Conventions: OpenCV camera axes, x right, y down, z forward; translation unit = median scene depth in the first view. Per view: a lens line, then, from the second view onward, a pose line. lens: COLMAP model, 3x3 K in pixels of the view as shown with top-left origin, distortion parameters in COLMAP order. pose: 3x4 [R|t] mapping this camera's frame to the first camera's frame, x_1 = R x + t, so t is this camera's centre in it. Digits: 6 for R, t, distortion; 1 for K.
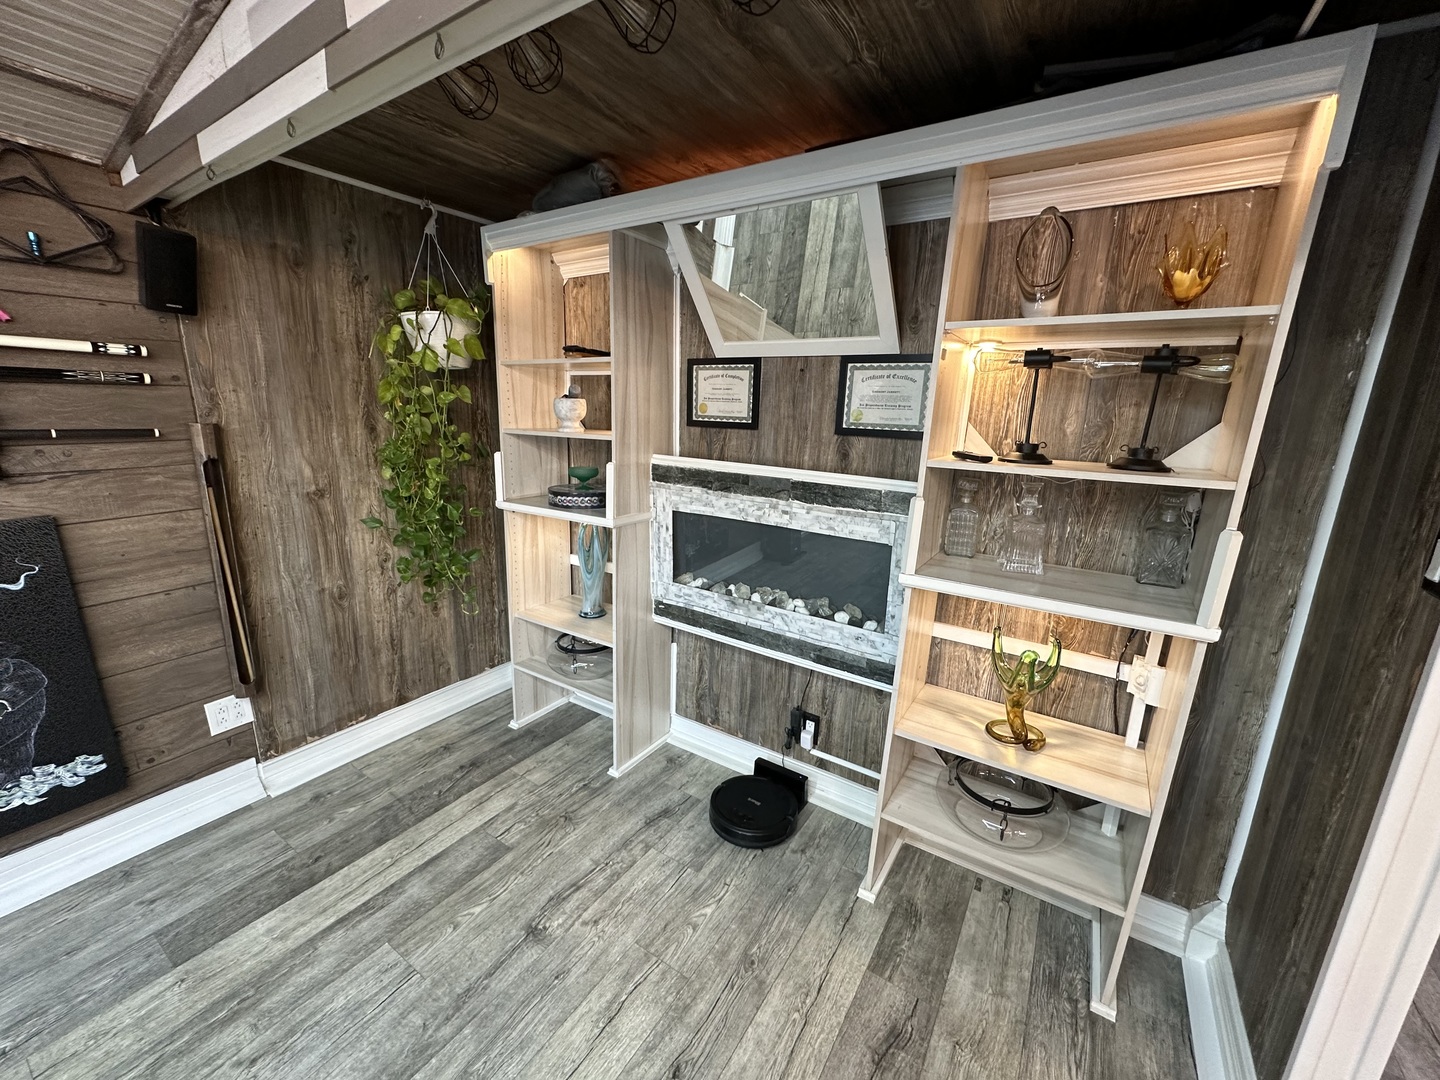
lens RADIAL K [[572.4, 0, 723.6], [0, 572.4, 545.8], [0, 0, 1]] dist [-0.004954, 0.001126]
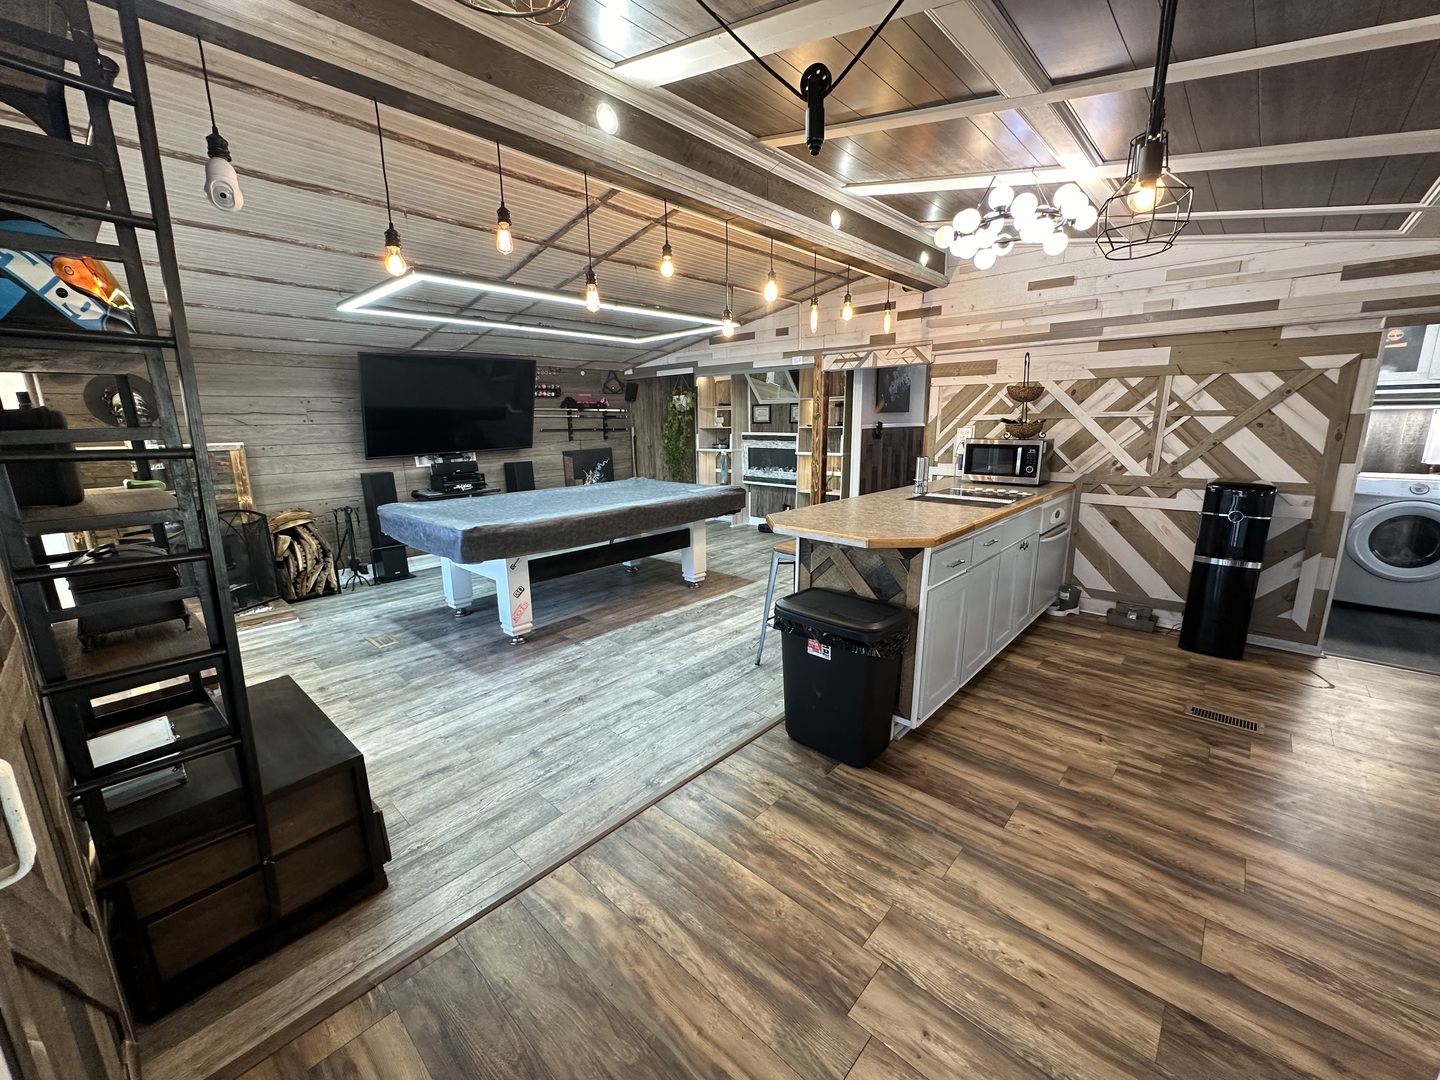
lens RADIAL K [[572.4, 0, 719.0], [0, 572.4, 540.8], [0, 0, 1]] dist [-0.004954, 0.001126]
pose [[0.985912, -0.007651, -0.167091, 0.327703], [0.001728, 0.999366, -0.035561, 0.655389], [0.167257, 0.034772, 0.985300, -2.553693]]
